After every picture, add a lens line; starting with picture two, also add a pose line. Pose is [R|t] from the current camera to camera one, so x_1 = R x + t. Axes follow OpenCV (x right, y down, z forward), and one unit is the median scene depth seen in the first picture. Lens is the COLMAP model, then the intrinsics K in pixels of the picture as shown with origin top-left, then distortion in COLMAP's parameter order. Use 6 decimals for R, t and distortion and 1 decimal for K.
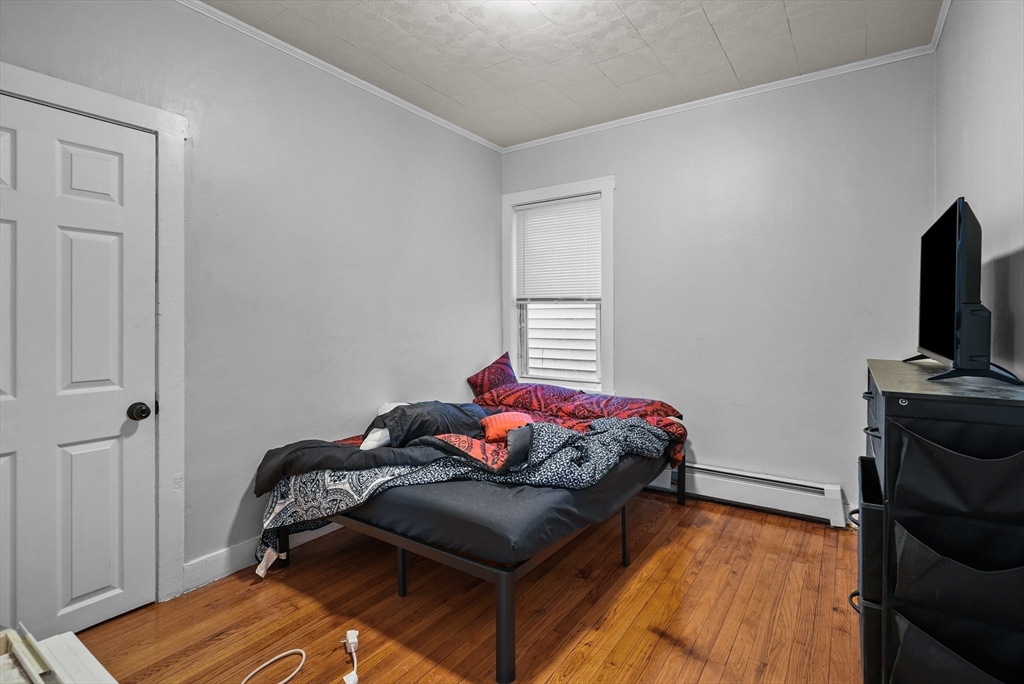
lens RADIAL K [[499.6, 0, 511.6], [0, 499.6, 335.4], [0, 0, 1]] dist [-0.003717, 0.000504]
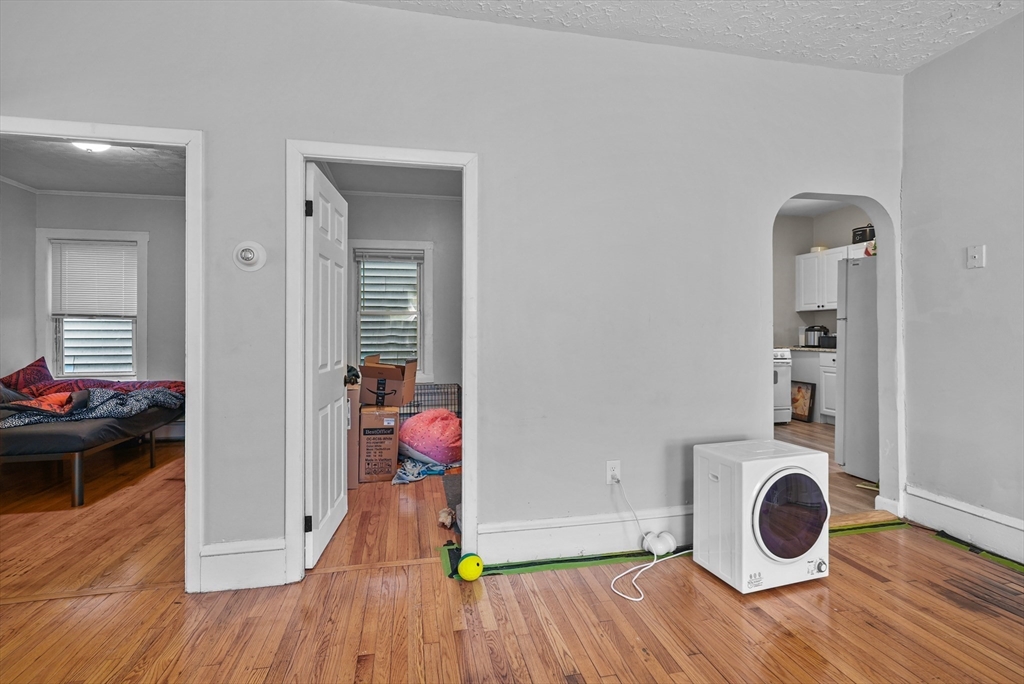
lens RADIAL K [[499.6, 0, 511.6], [0, 499.6, 335.4], [0, 0, 1]] dist [-0.003717, 0.000504]
pose [[0.682477, 0.003910, 0.730896, -0.135385], [0.017232, 0.999622, -0.021438, 0.030795], [-0.730704, 0.027226, 0.682152, -0.784420]]
